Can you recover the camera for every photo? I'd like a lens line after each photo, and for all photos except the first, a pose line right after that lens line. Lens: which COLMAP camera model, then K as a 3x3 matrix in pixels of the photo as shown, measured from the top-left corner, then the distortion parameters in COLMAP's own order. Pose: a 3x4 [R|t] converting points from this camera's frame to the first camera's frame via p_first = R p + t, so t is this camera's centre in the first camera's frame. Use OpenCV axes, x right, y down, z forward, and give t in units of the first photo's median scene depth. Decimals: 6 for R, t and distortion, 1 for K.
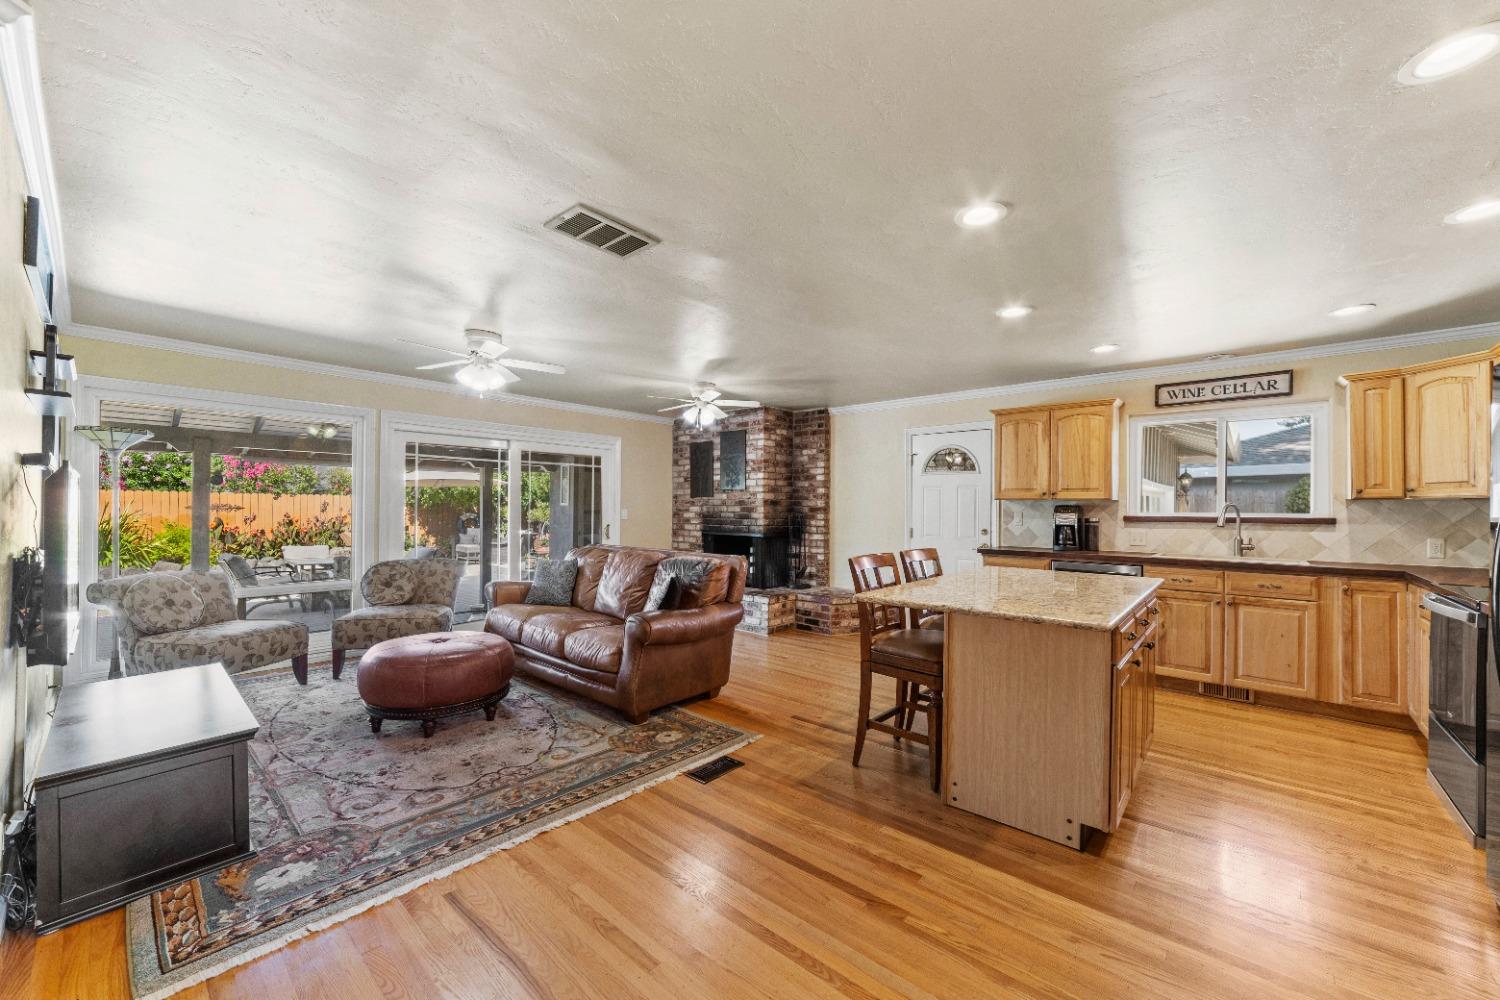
lens RADIAL K [[580.7, 0, 741.4], [0, 580.7, 505.5], [0, 0, 1]] dist [-0.018683, 0.006930]
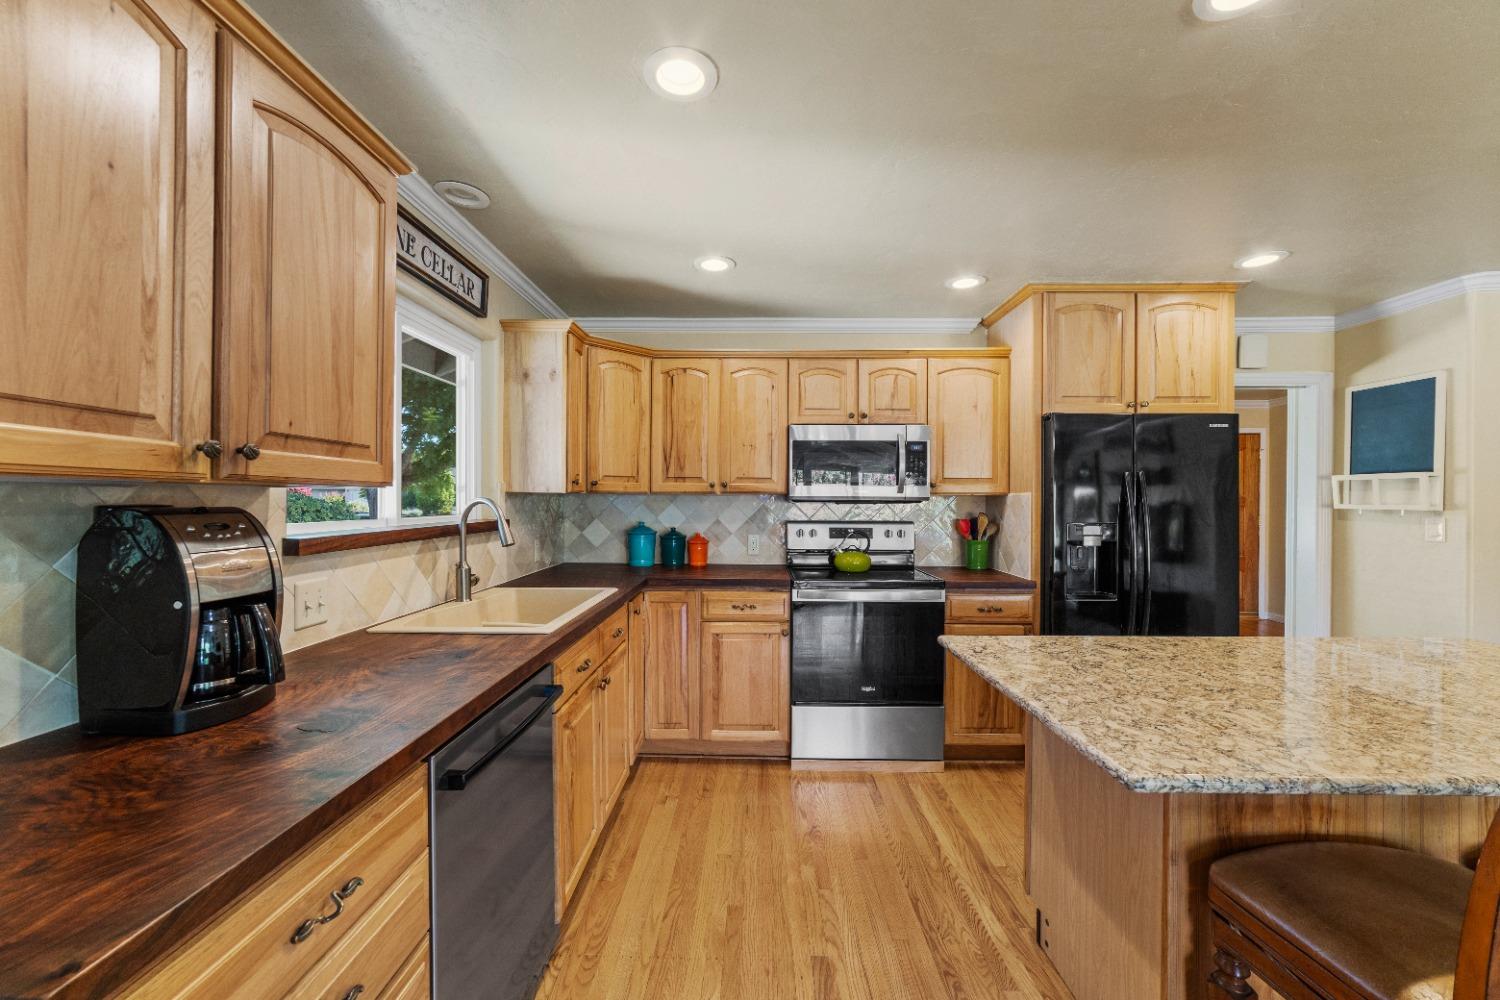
lens RADIAL K [[580.7, 0, 746.6], [0, 580.7, 500.3], [0, 0, 1]] dist [-0.018683, 0.006930]
pose [[-0.652385, -0.013653, 0.757765, 0.286575], [-0.013189, 0.999891, 0.006661, -0.007480], [-0.757773, -0.005648, -0.652493, 1.065506]]
